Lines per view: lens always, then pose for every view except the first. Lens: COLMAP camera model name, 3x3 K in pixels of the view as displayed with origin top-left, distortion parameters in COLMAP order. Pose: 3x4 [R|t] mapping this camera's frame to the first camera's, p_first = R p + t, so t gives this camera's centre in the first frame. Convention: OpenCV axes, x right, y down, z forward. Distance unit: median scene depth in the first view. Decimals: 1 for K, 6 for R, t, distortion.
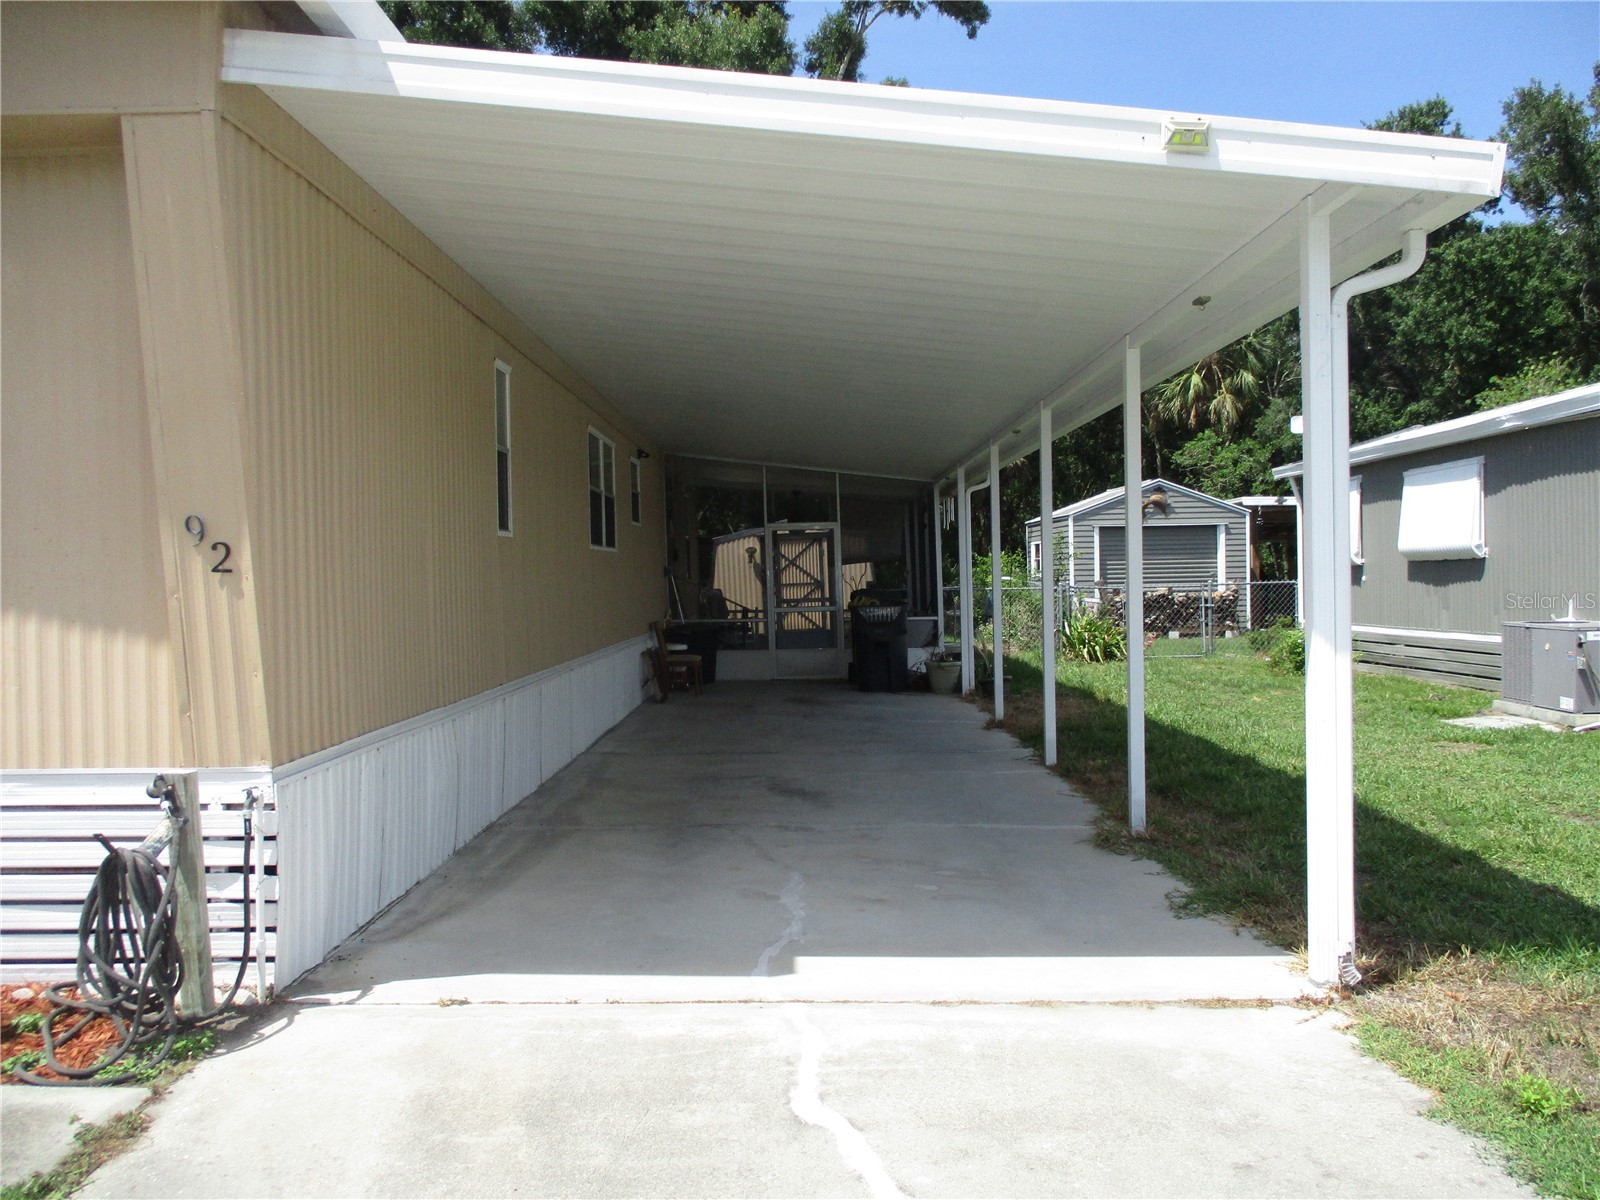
lens RADIAL K [[1333.2, 0, 756.6], [0, 1333.2, 603.1], [0, 0, 1]] dist [0.000750, 0.004040]
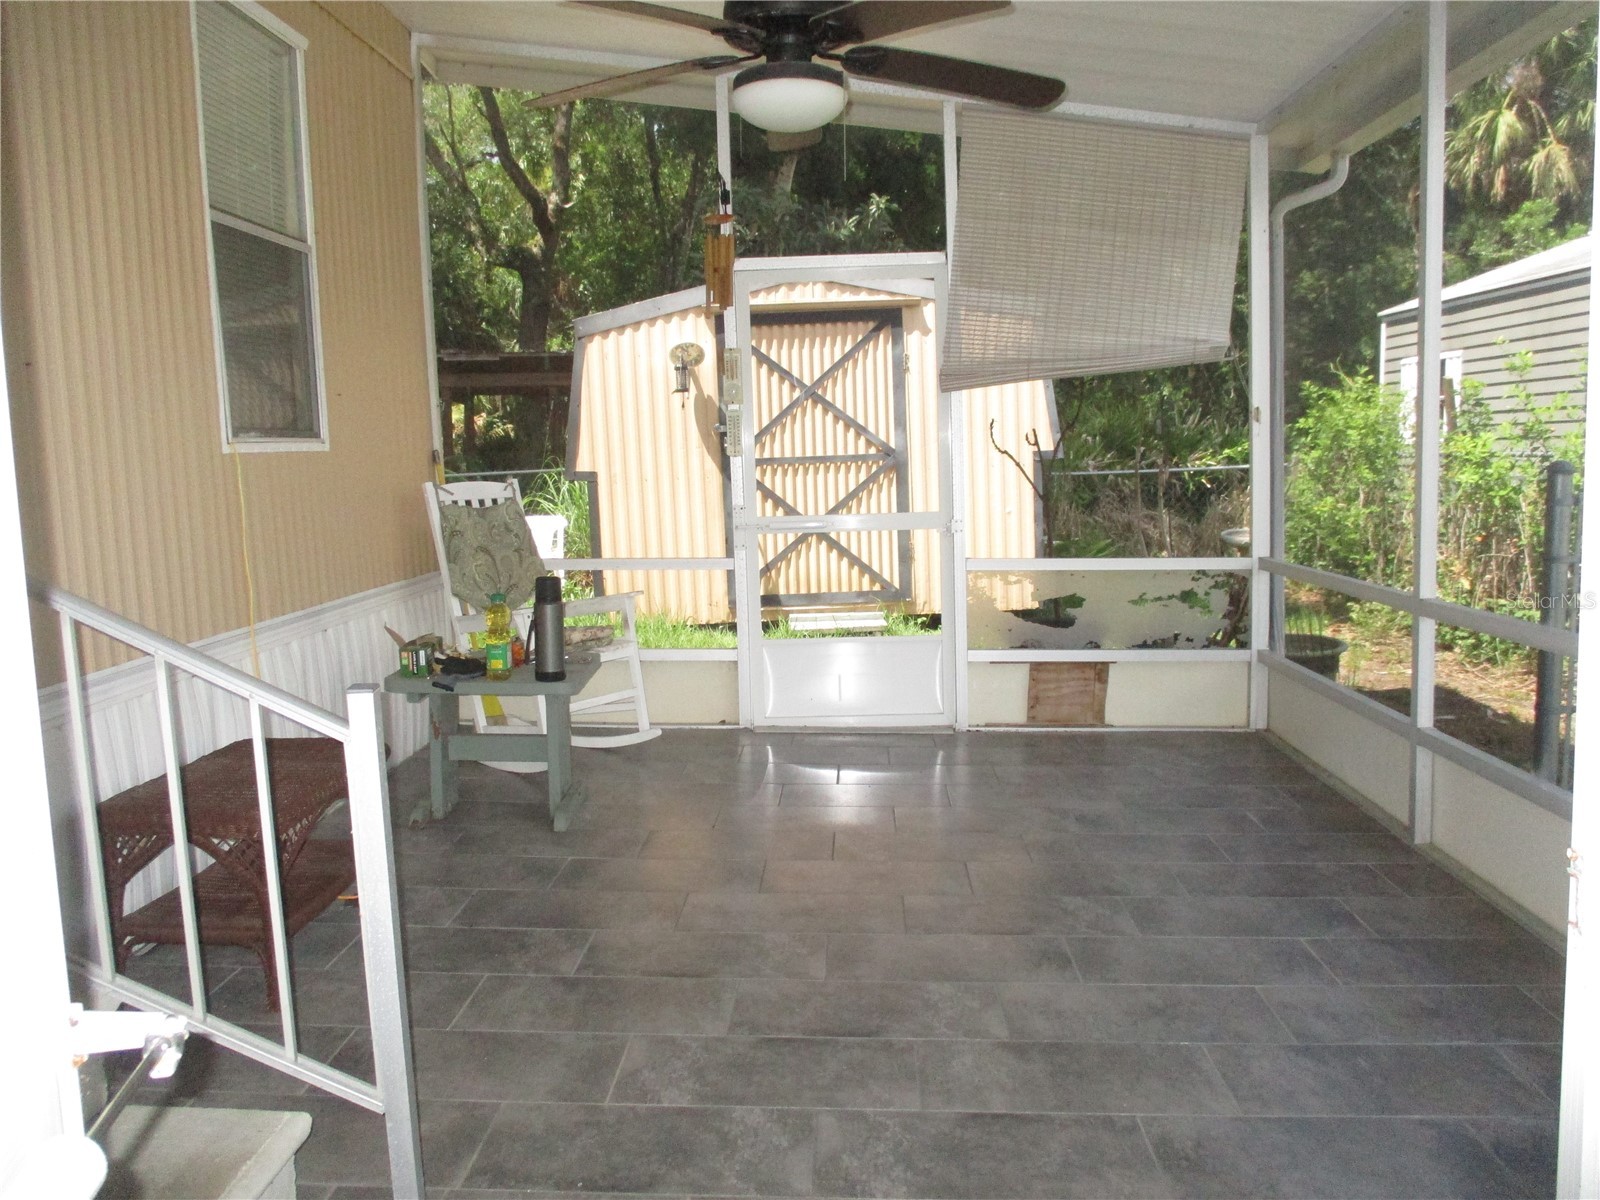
lens RADIAL K [[1335.4, 0, 797.0], [0, 1335.4, 614.0], [0, 0, 1]] dist [-0.020930, 0.008163]
pose [[0.999788, 0.005735, -0.019789, 0.029926], [-0.003584, 0.994246, 0.107065, -0.011428], [0.020289, -0.106971, 0.994055, 0.664048]]
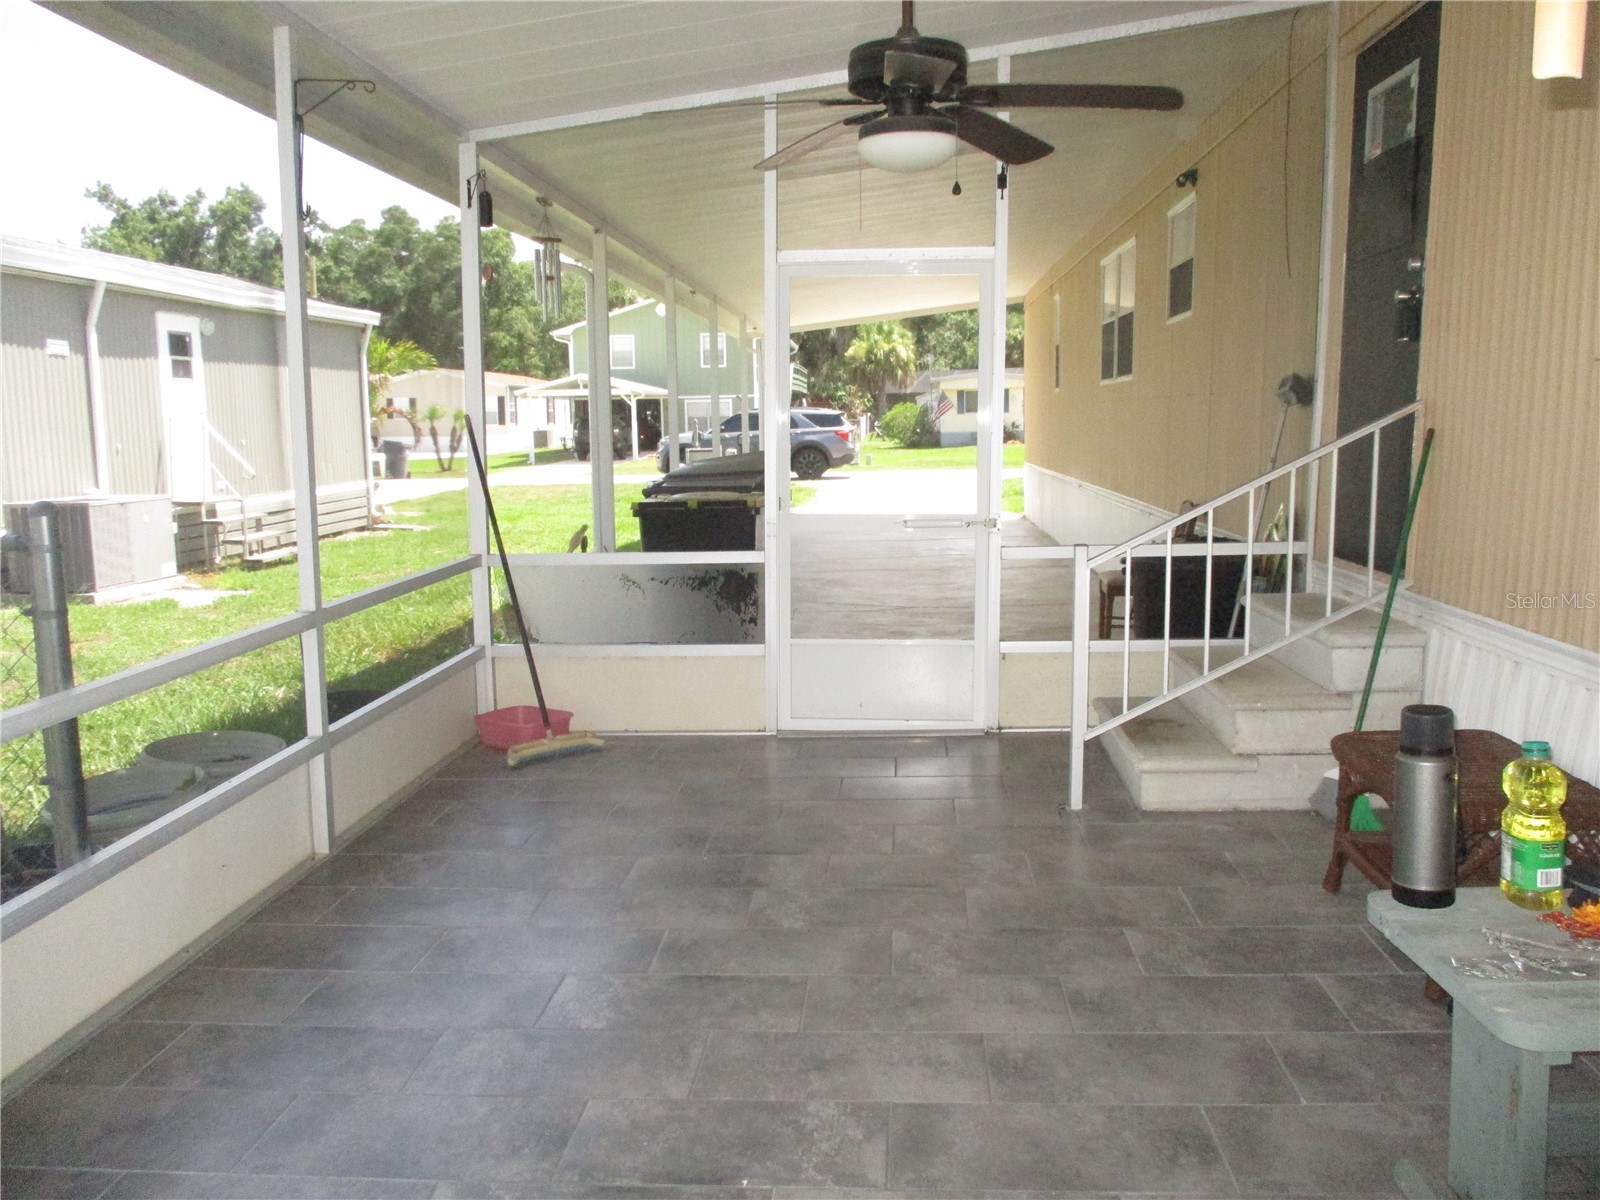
lens RADIAL K [[1385.1, 0, 800.0], [0, 1385.1, 600.0], [0, 0, 1]] dist [-0.029440, -0.004367]
pose [[-0.998126, 0.031403, 0.052520, 0.030631], [0.038720, 0.988721, 0.144676, -0.015787], [-0.047385, 0.146438, -0.988084, 0.801351]]
